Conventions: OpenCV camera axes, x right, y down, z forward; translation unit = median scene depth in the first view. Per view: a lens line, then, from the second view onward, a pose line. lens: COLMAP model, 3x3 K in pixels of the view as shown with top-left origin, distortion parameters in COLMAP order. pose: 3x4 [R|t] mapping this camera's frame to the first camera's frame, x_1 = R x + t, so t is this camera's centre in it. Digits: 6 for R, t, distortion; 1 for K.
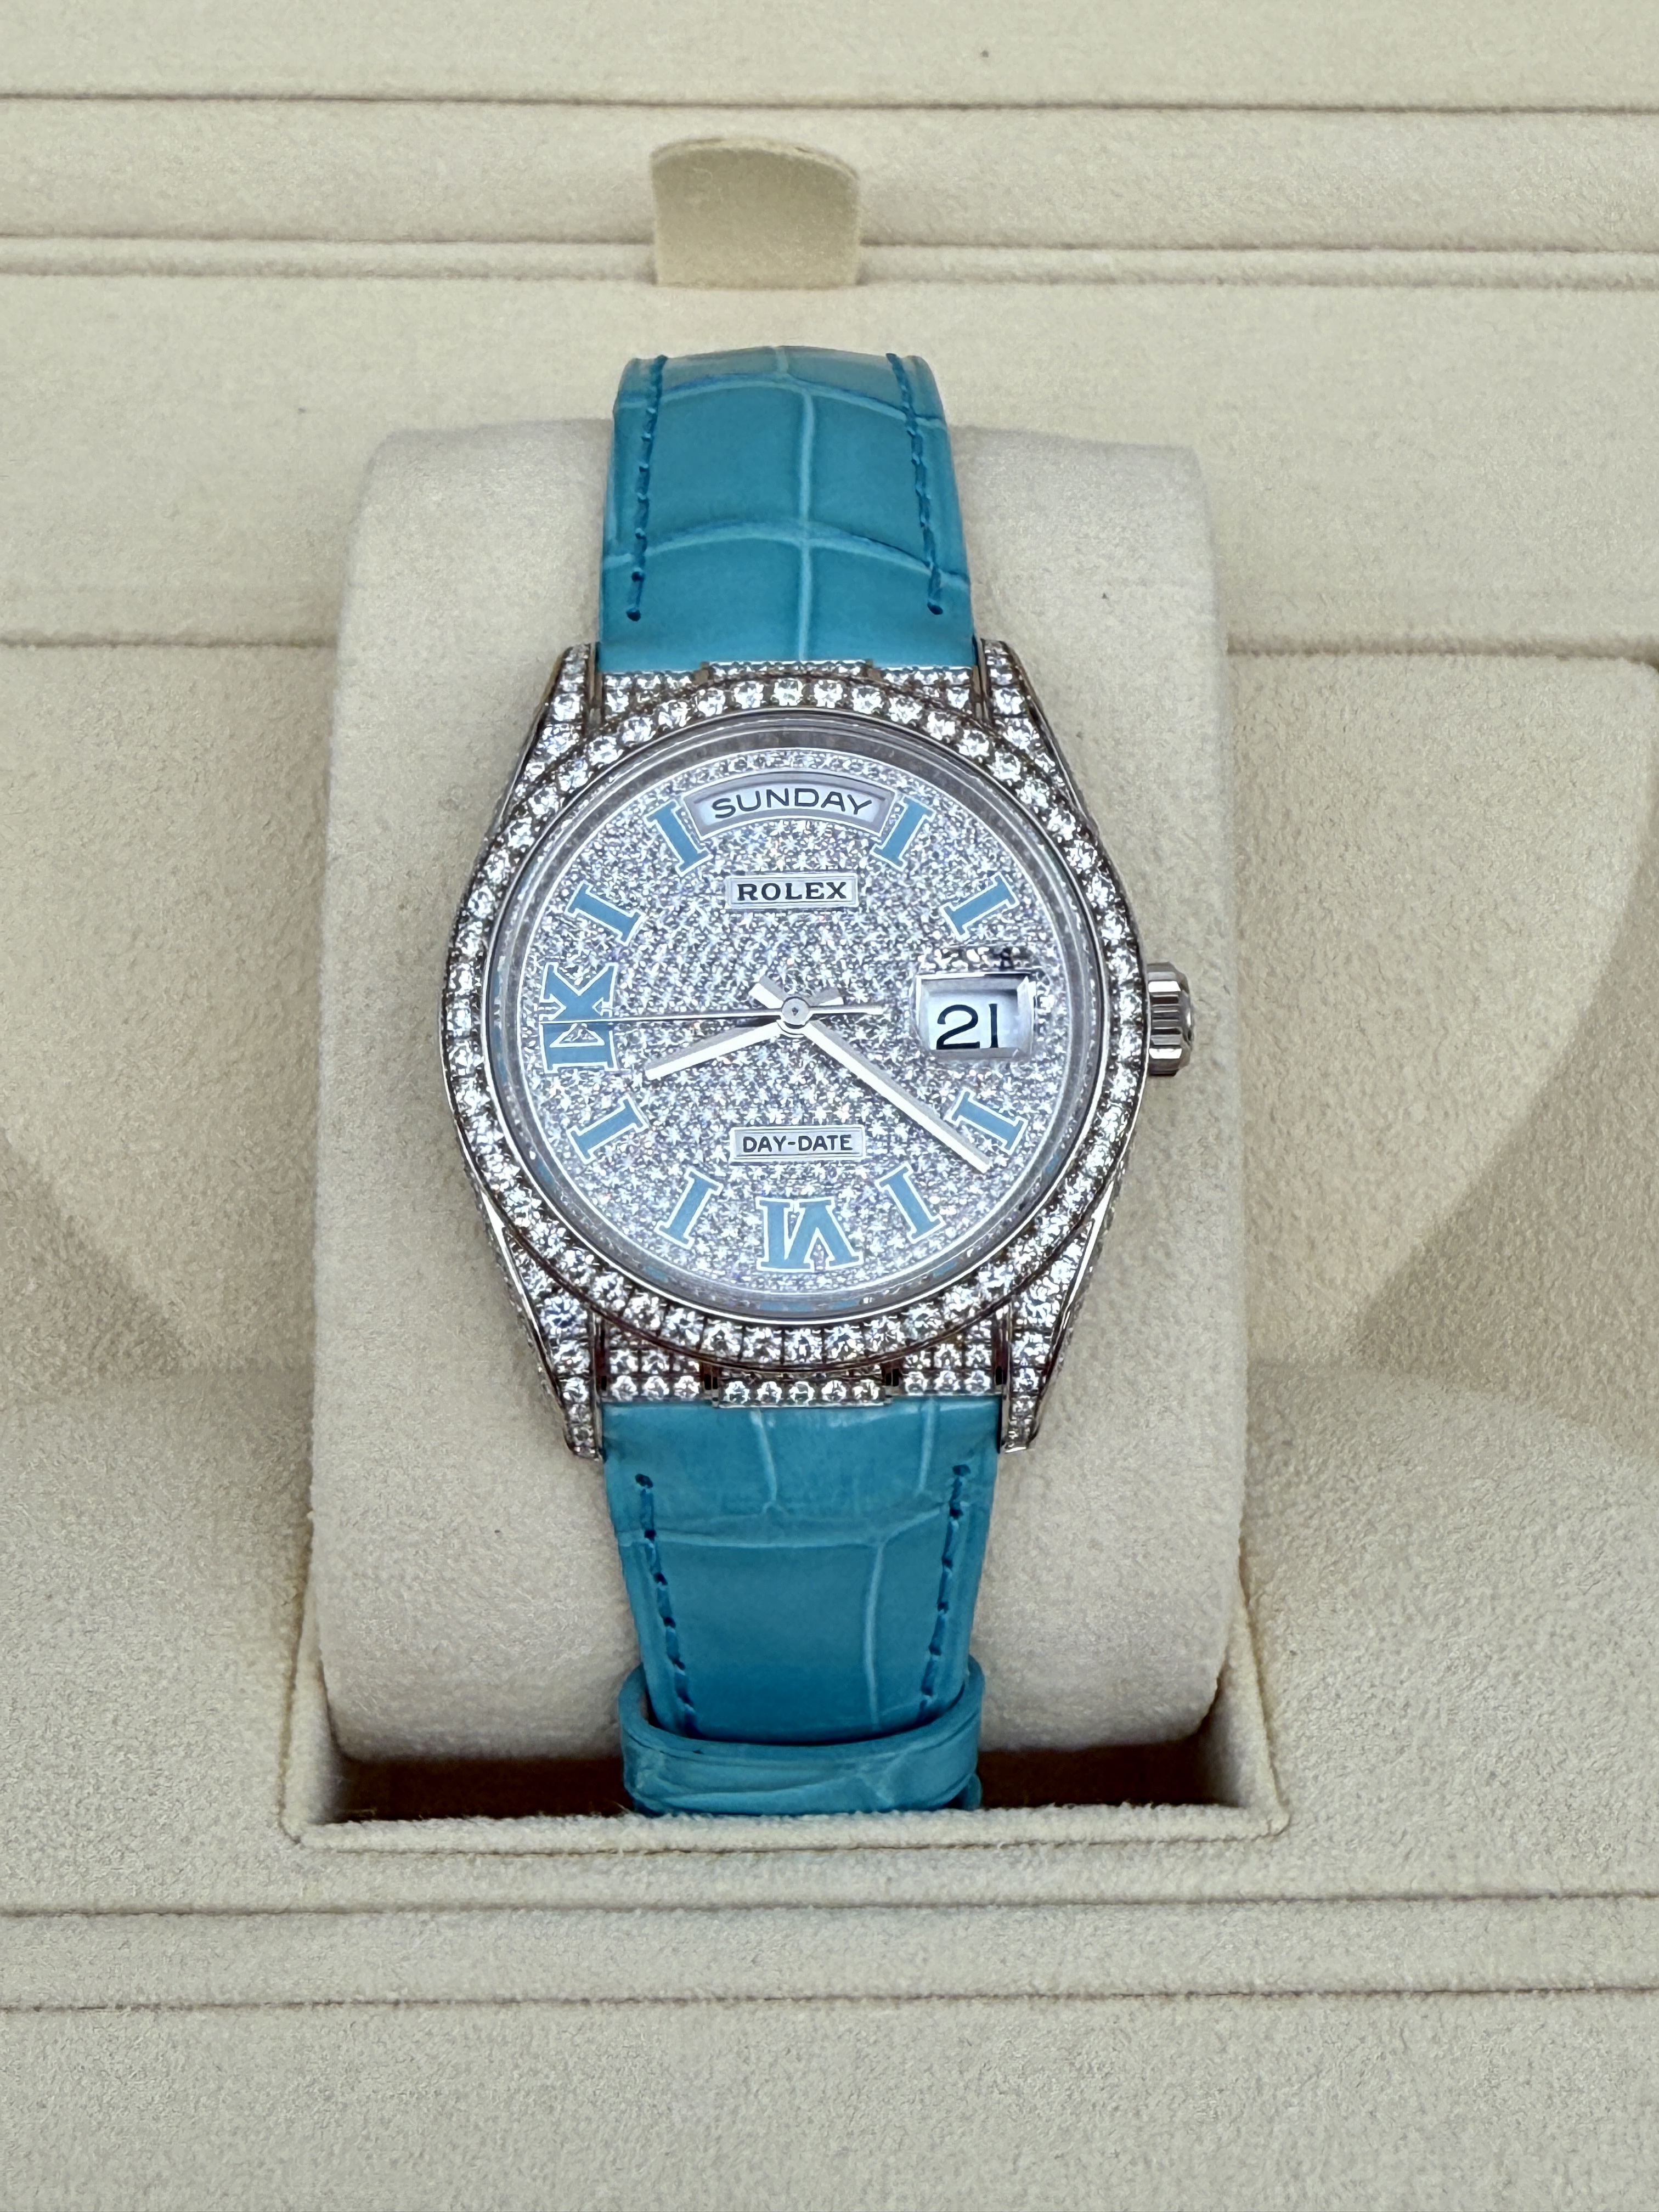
lens RADIAL K [[3178.0, 0, 816.8], [0, 3178.0, 893.0], [0, 0, 1]] dist [-0.002014, 0.028150]
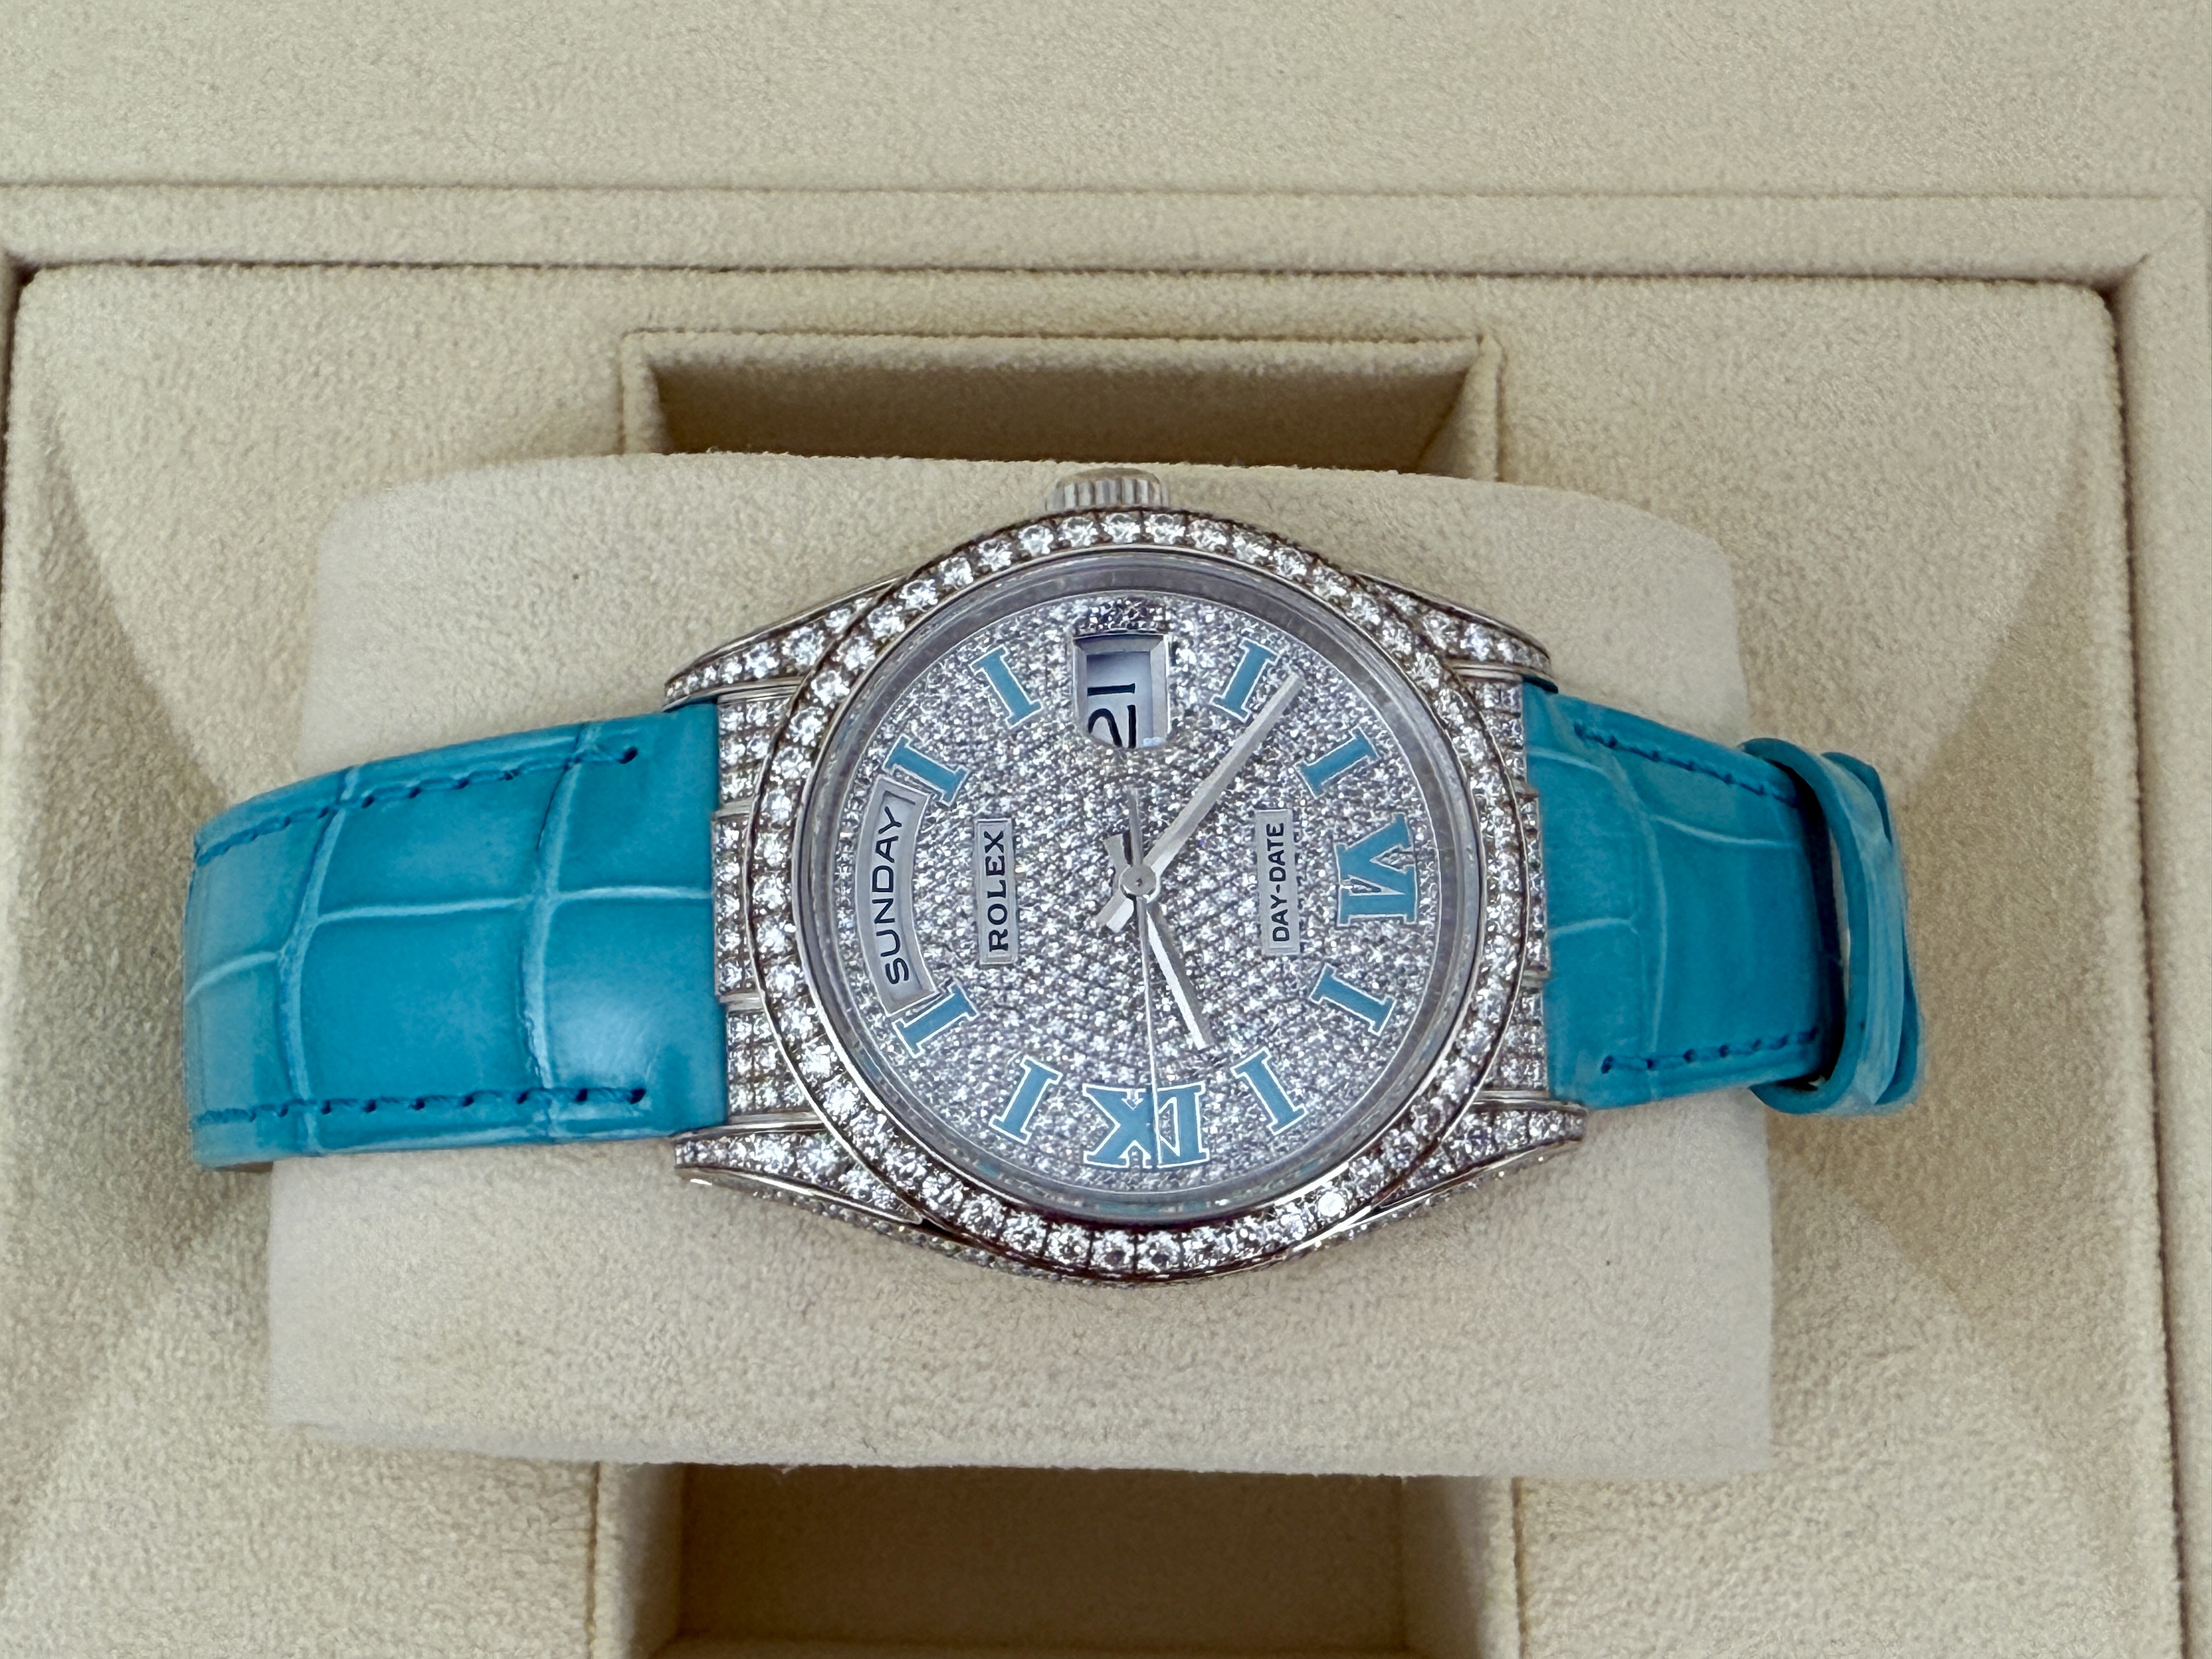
lens RADIAL K [[3178.0, 0, 881.8], [0, 3178.0, 834.6], [0, 0, 1]] dist [-0.002014, 0.028150]
pose [[0.998326, 0.027988, -0.050624, -0.022940], [0.001338, 0.863752, 0.503916, -0.499794], [0.057830, -0.503140, 0.862268, 0.219013]]
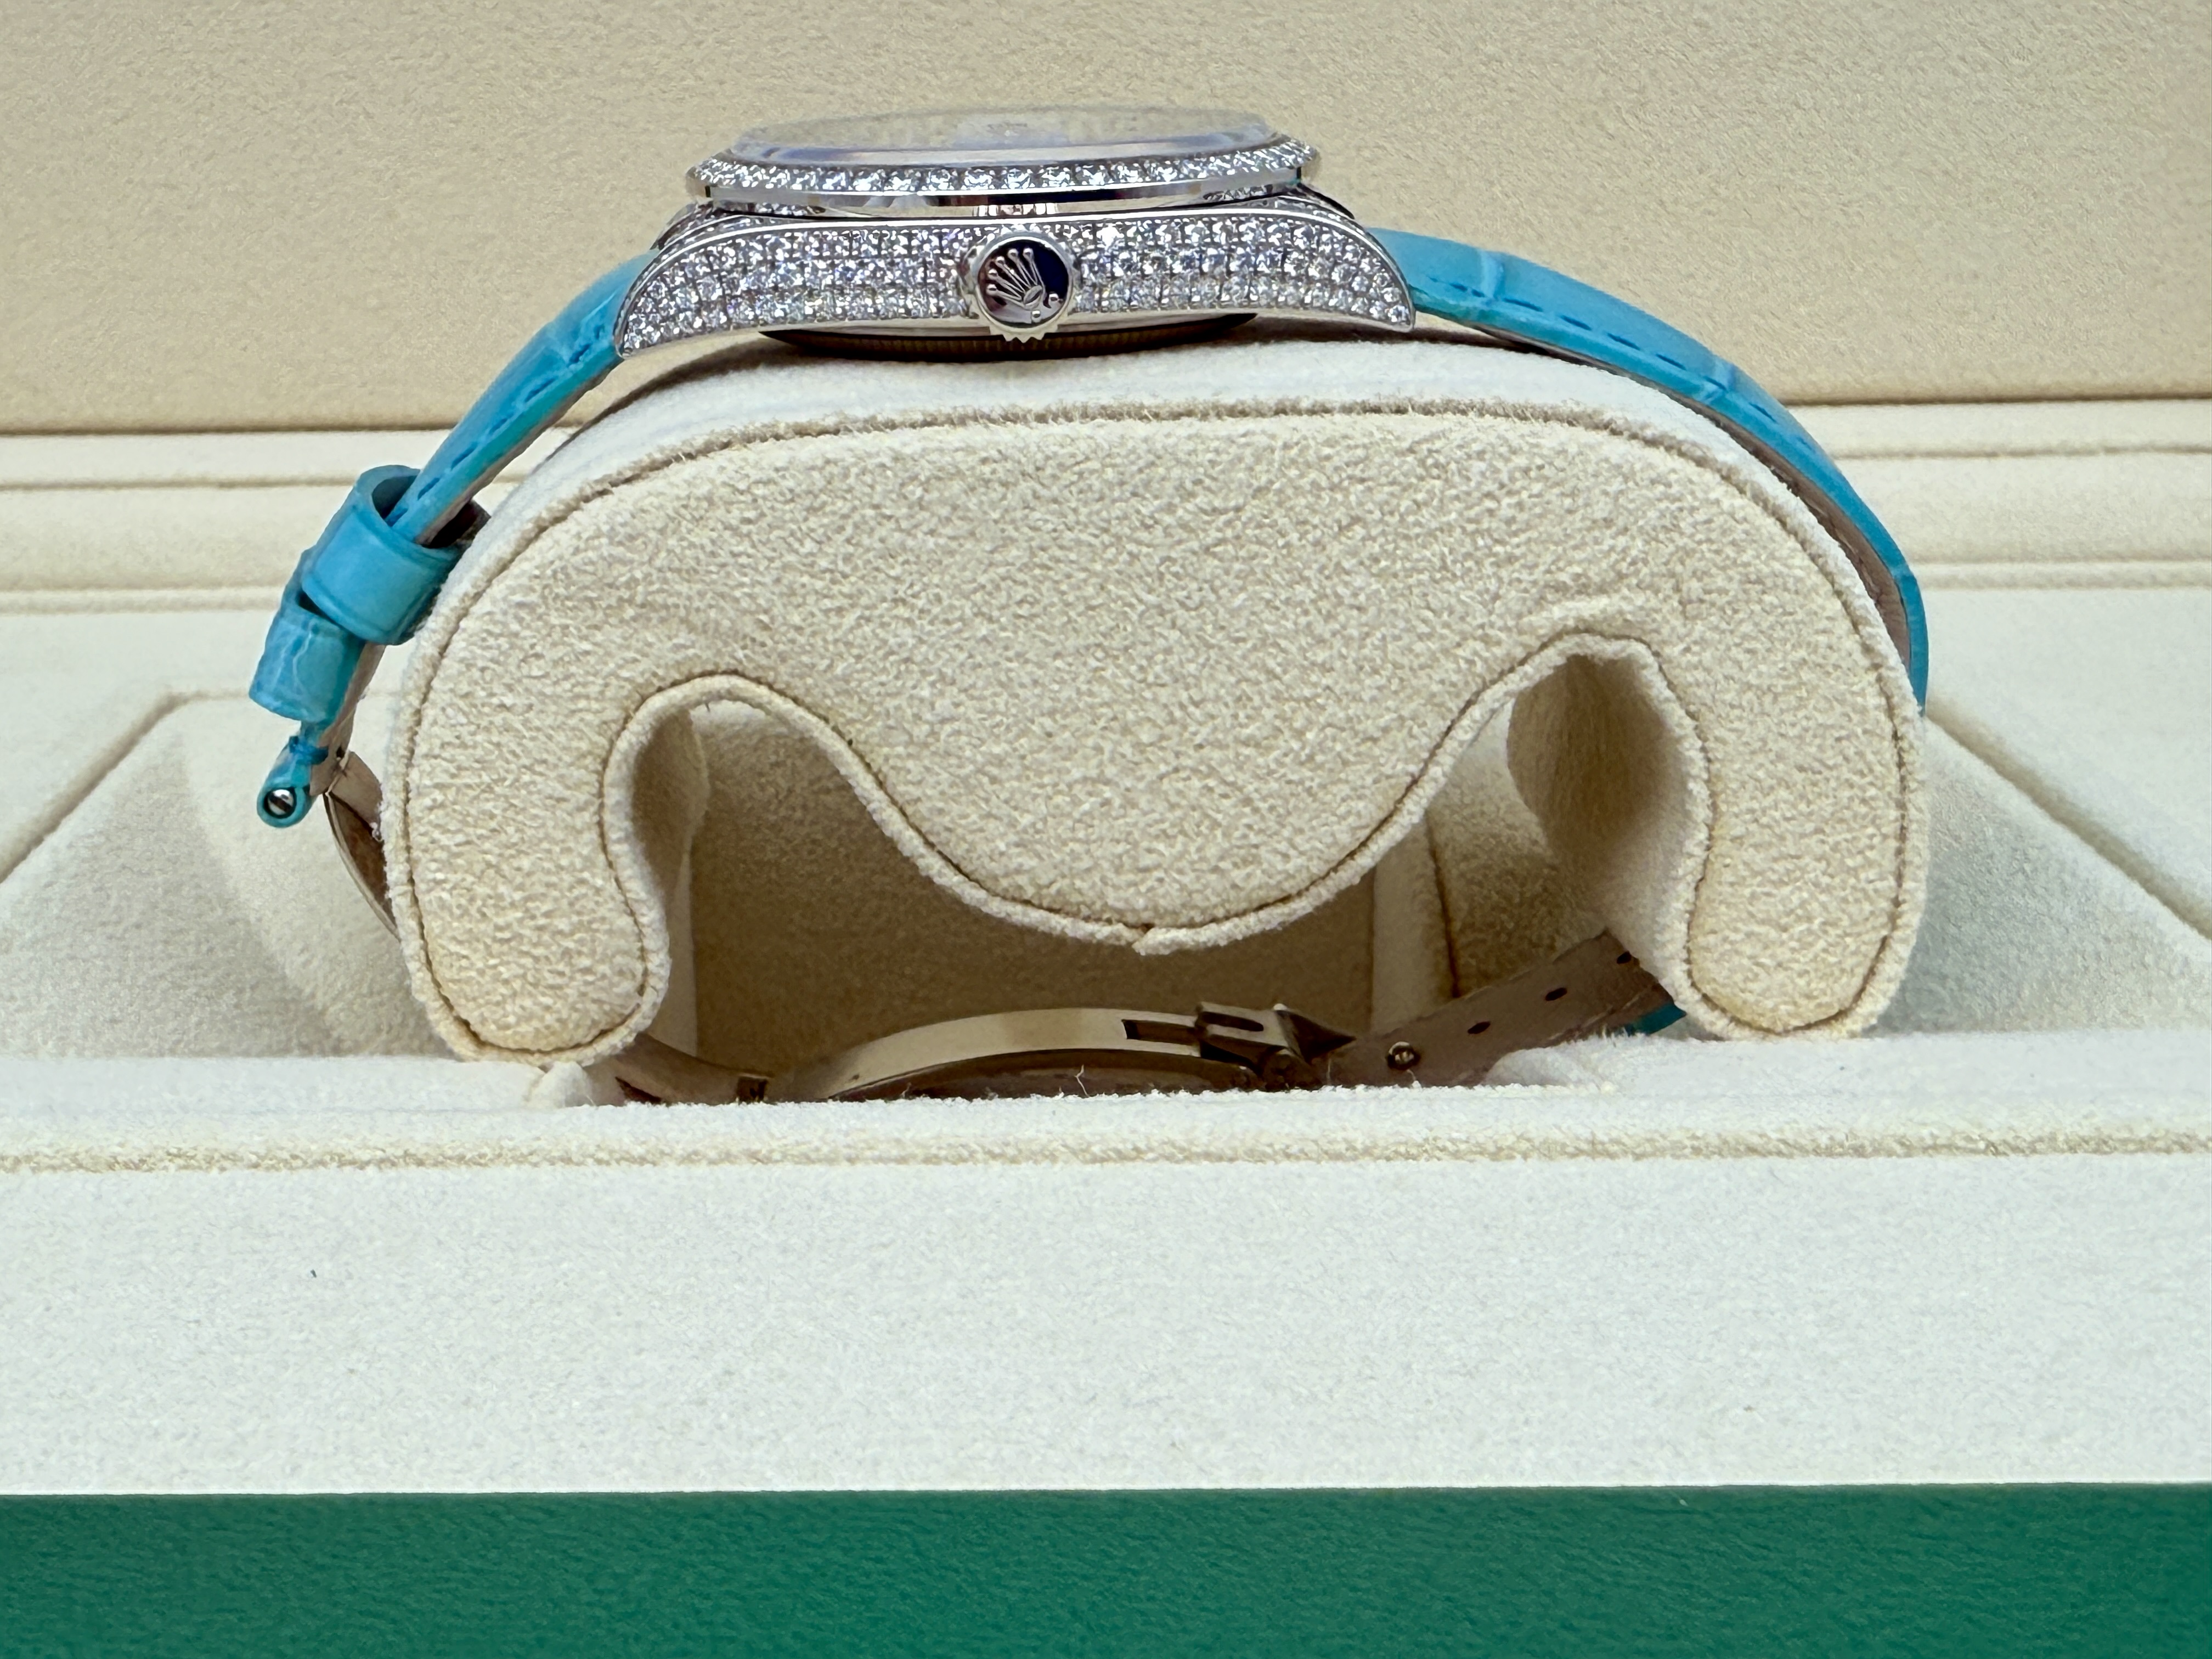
lens RADIAL K [[3191.8, 0, 897.3], [0, 3191.8, 831.7], [0, 0, 1]] dist [0.006914, -0.007535]
pose [[0.997973, -0.034534, -0.053450, -0.007167], [-0.002846, 0.814879, -0.579625, 0.760632], [0.063572, 0.578602, 0.813129, 0.199076]]
